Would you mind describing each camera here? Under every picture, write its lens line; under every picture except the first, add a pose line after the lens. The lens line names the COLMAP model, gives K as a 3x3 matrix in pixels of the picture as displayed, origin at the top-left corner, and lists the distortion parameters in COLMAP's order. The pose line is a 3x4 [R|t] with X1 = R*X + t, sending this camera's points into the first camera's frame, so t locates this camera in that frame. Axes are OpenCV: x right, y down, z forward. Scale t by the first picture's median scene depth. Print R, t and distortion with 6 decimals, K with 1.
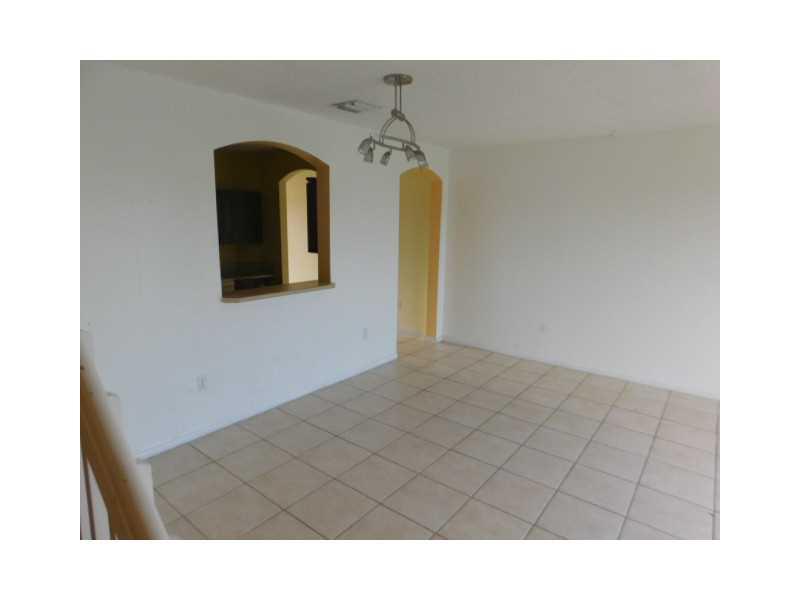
lens RADIAL K [[426.7, 0, 400.0], [0, 426.7, 300.0], [0, 0, 1]] dist [0.001529, 0.000459]
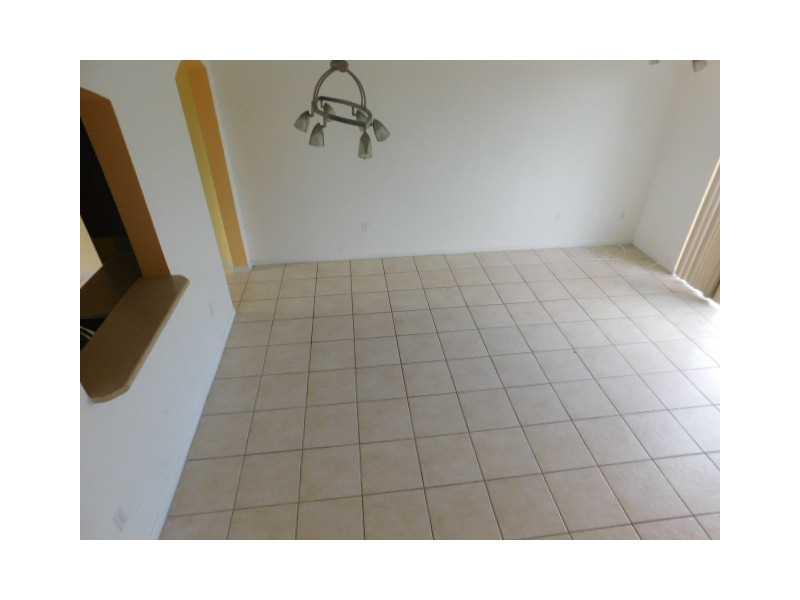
lens RADIAL K [[426.7, 0, 400.0], [0, 426.7, 300.0], [0, 0, 1]] dist [0.001529, 0.000459]
pose [[0.699169, -0.409021, 0.586400, -0.347644], [0.143128, 0.883661, 0.445711, -0.283450], [-0.700483, -0.227697, 0.676371, 0.286558]]
